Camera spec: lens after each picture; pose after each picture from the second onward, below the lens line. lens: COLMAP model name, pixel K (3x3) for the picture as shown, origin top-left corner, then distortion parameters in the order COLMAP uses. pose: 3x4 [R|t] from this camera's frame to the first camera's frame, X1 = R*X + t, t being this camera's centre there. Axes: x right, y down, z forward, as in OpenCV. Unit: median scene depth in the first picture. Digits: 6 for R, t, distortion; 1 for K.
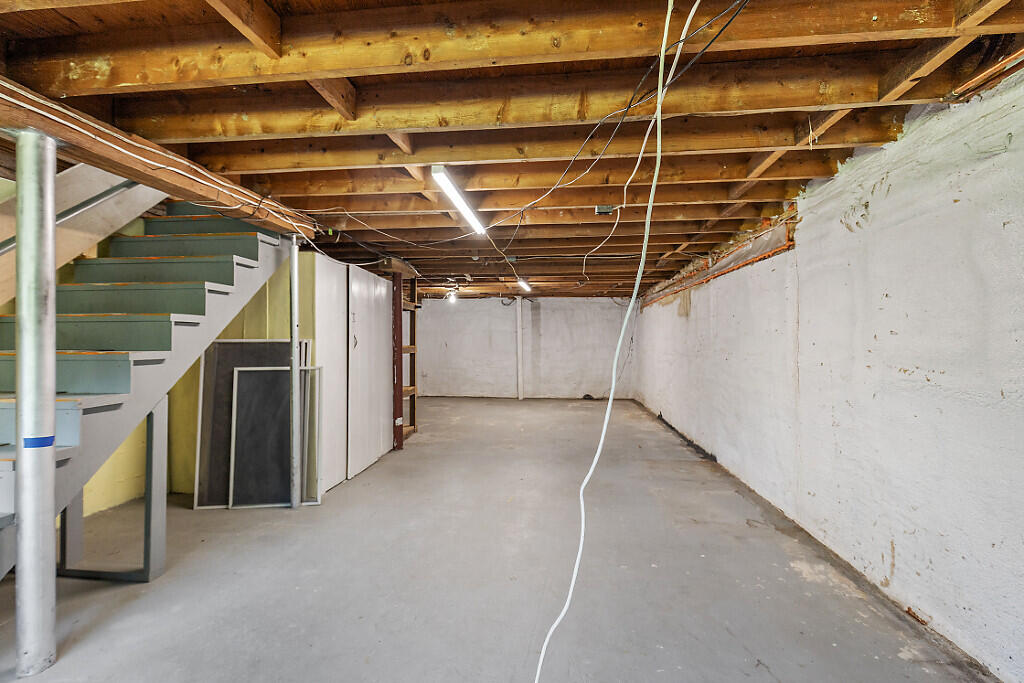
lens RADIAL K [[461.4, 0, 513.1], [0, 461.4, 334.2], [0, 0, 1]] dist [0.000585, -0.000640]
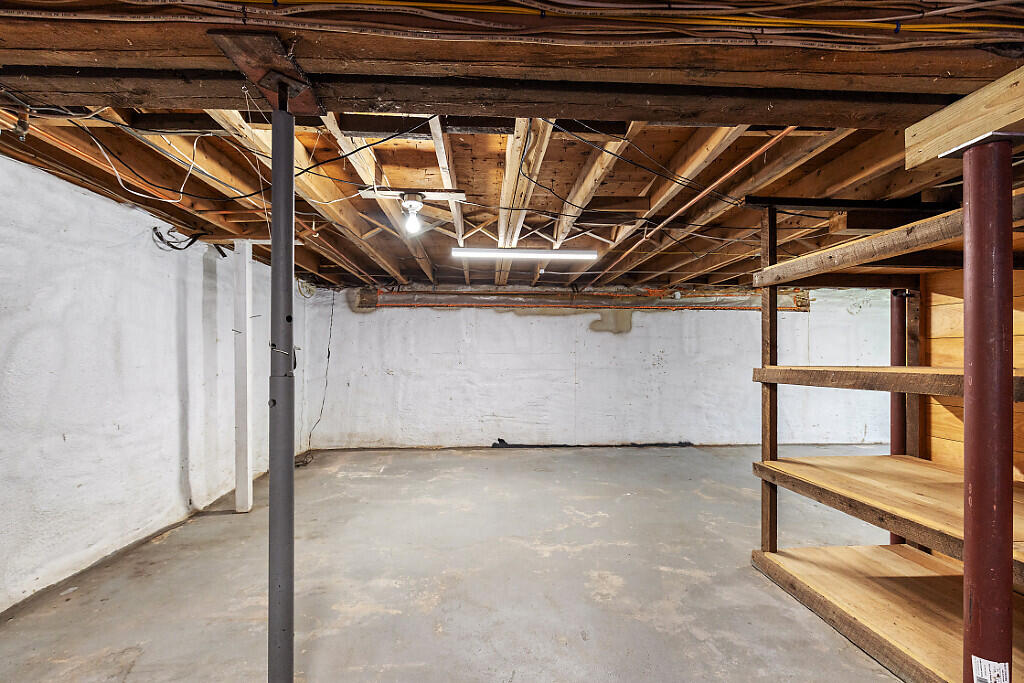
lens RADIAL K [[461.2, 0, 501.5], [0, 461.2, 358.7], [0, 0, 1]] dist [0.000873, 0.000081]
pose [[-0.151157, 0.000492, 0.988510, -0.884484], [-0.011403, 0.999932, -0.002241, 0.033466], [-0.988444, -0.011611, -0.151141, 1.908169]]
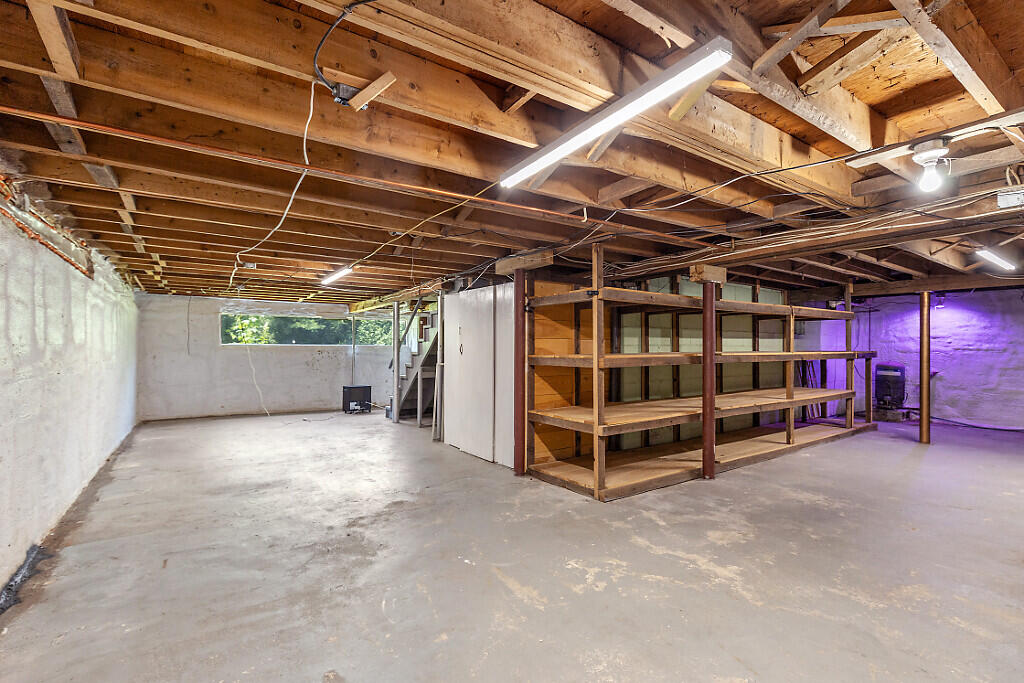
lens RADIAL K [[464.8, 0, 510.3], [0, 464.8, 332.8], [0, 0, 1]] dist [0.000009, -0.000538]
pose [[-0.760350, -0.018441, -0.649252, 0.393799], [0.008825, 0.999211, -0.038717, 0.027448], [0.649454, -0.035168, -0.759587, 2.023278]]
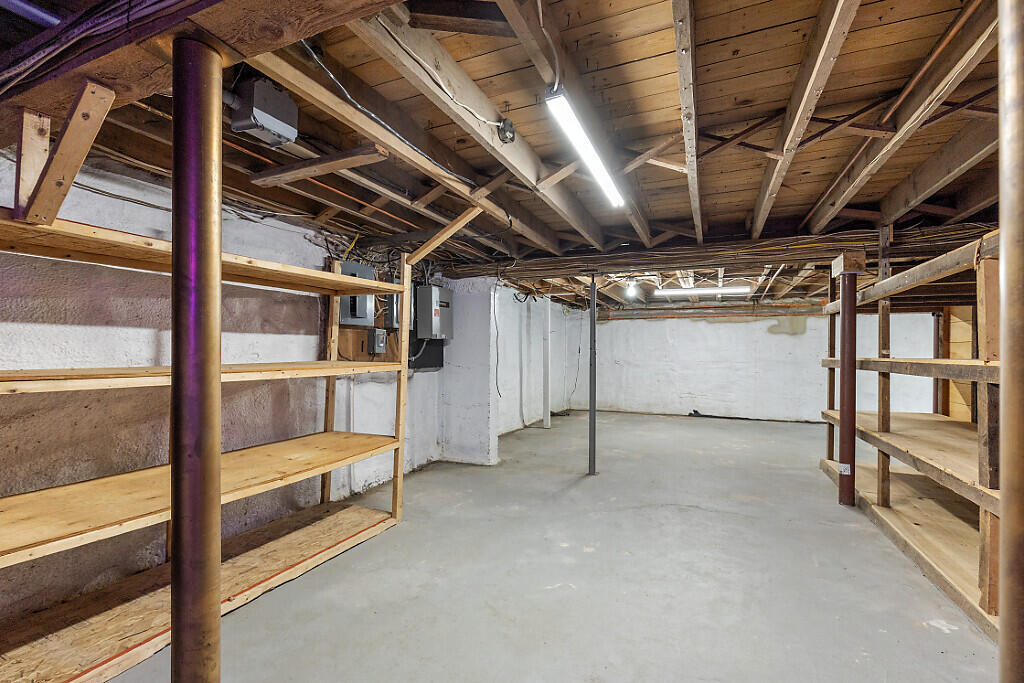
lens RADIAL K [[453.5, 0, 511.0], [0, 453.5, 352.6], [0, 0, 1]] dist [0.000183, -0.000105]
pose [[0.299797, 0.004129, 0.953994, -1.632455], [-0.017154, 0.999852, 0.001063, 0.036844], [-0.953849, -0.016683, 0.299824, 1.869478]]
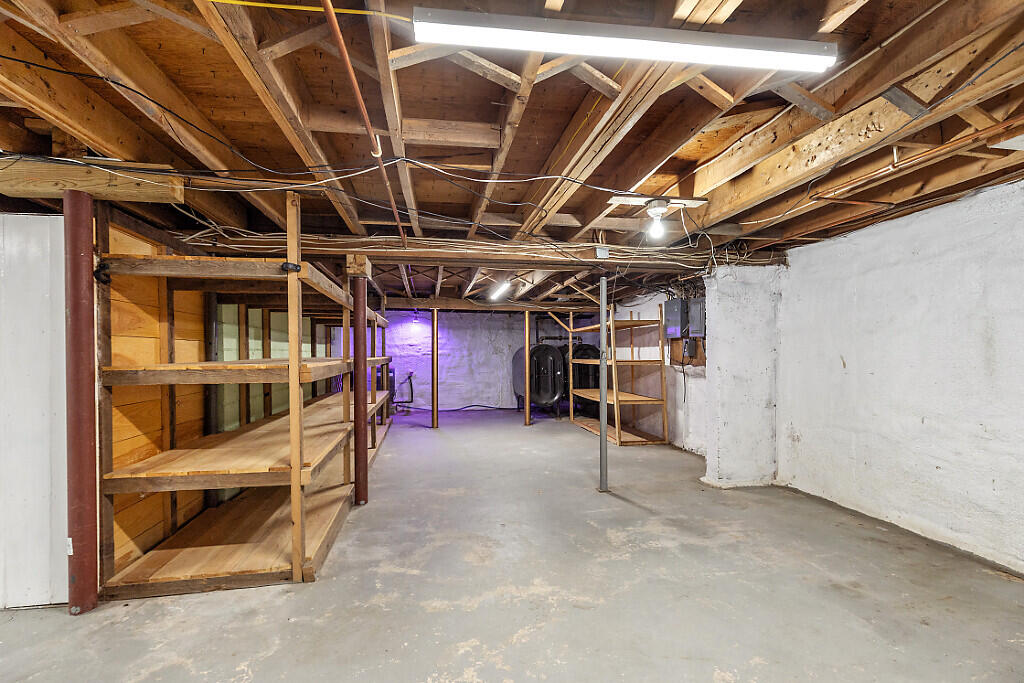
lens RADIAL K [[465.2, 0, 509.8], [0, 465.2, 351.3], [0, 0, 1]] dist [0.003327, 0.000358]
pose [[0.276270, -0.001547, -0.961079, 0.325053], [0.011174, 0.999936, 0.001602, 0.023078], [0.961015, -0.011182, 0.276269, 1.546264]]
